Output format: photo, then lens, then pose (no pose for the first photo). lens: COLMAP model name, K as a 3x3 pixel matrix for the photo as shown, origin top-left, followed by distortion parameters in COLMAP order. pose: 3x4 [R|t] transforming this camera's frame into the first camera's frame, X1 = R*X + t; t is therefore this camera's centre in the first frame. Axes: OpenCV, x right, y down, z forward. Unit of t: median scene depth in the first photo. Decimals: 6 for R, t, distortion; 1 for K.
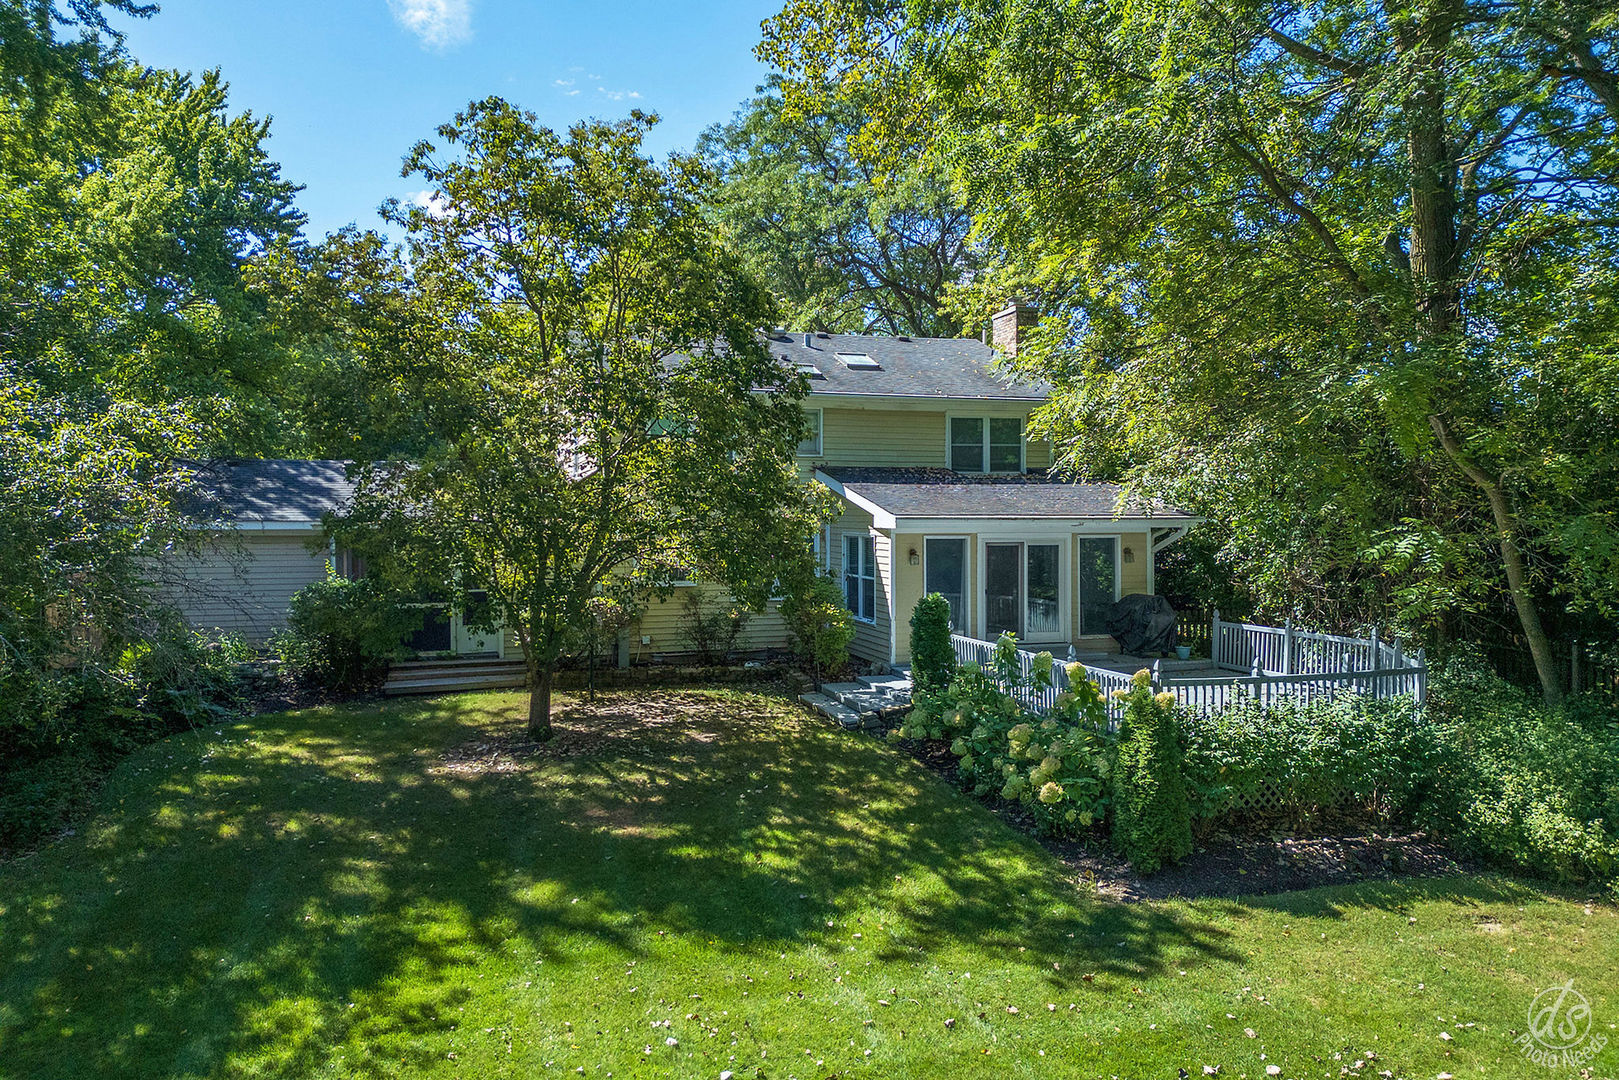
lens RADIAL K [[1161.9, 0, 811.9], [0, 1161.9, 542.4], [0, 0, 1]] dist [0.110329, -0.133298]
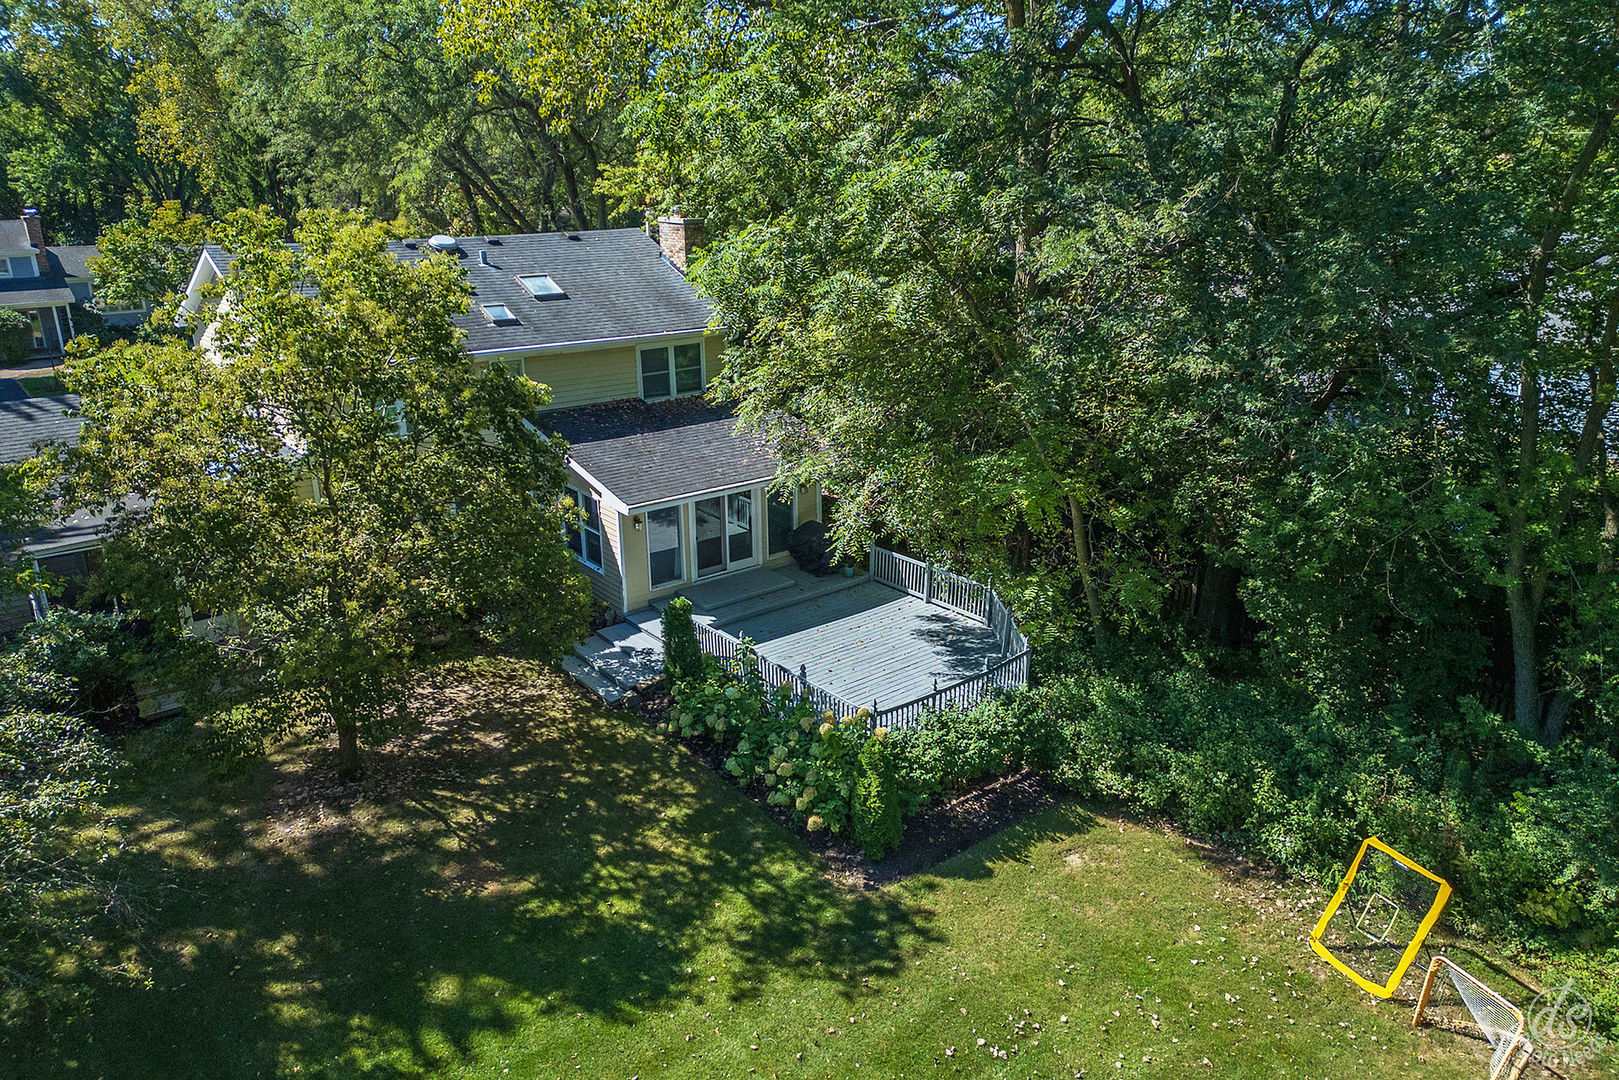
lens RADIAL K [[1161.9, 0, 811.9], [0, 1161.9, 542.4], [0, 0, 1]] dist [0.110329, -0.133298]
pose [[0.931937, -0.124636, 0.340527, -0.240118], [0.002140, 0.940949, 0.338541, -0.589381], [-0.362613, -0.314770, 0.877172, -0.138886]]
